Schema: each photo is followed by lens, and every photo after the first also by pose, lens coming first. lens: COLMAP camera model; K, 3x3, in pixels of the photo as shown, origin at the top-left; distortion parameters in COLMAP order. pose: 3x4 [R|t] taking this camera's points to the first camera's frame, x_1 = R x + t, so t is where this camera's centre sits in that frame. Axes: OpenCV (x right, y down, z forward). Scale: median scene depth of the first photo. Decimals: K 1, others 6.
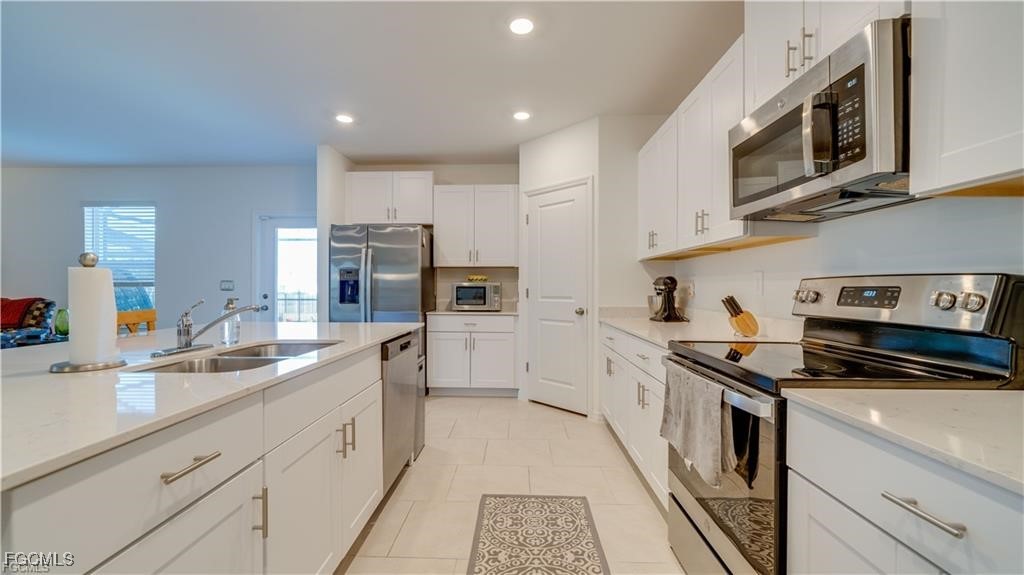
lens RADIAL K [[404.3, 0, 509.0], [0, 404.3, 287.7], [0, 0, 1]] dist [0.000537, -0.000343]
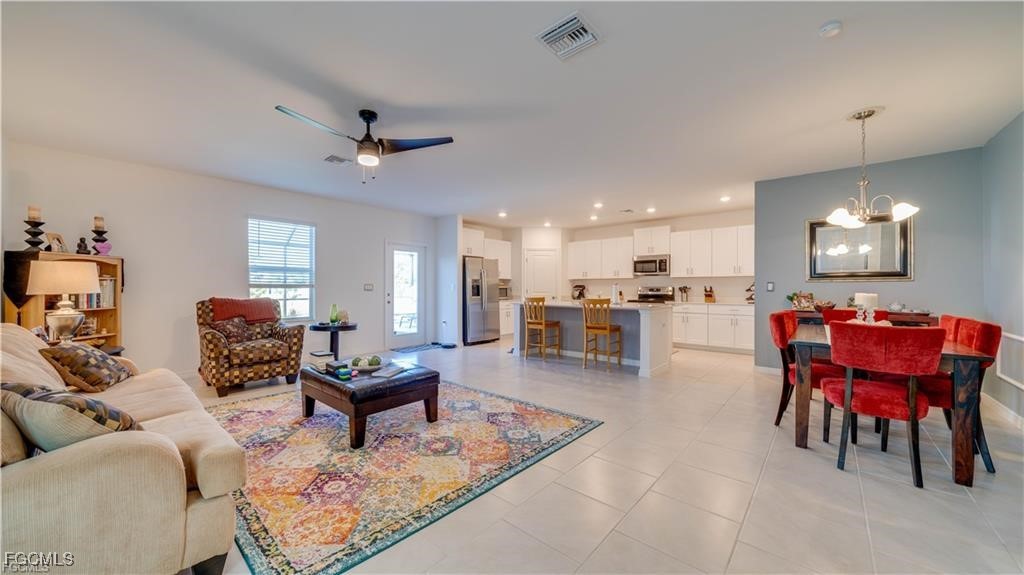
lens RADIAL K [[356.4, 0, 500.5], [0, 356.4, 289.2], [0, 0, 1]] dist [-0.002528, -0.000575]
pose [[0.646553, -0.001309, 0.762868, -1.714696], [-0.002019, 0.999992, 0.003427, -0.005033], [-0.762867, -0.003756, 0.646545, -0.255875]]
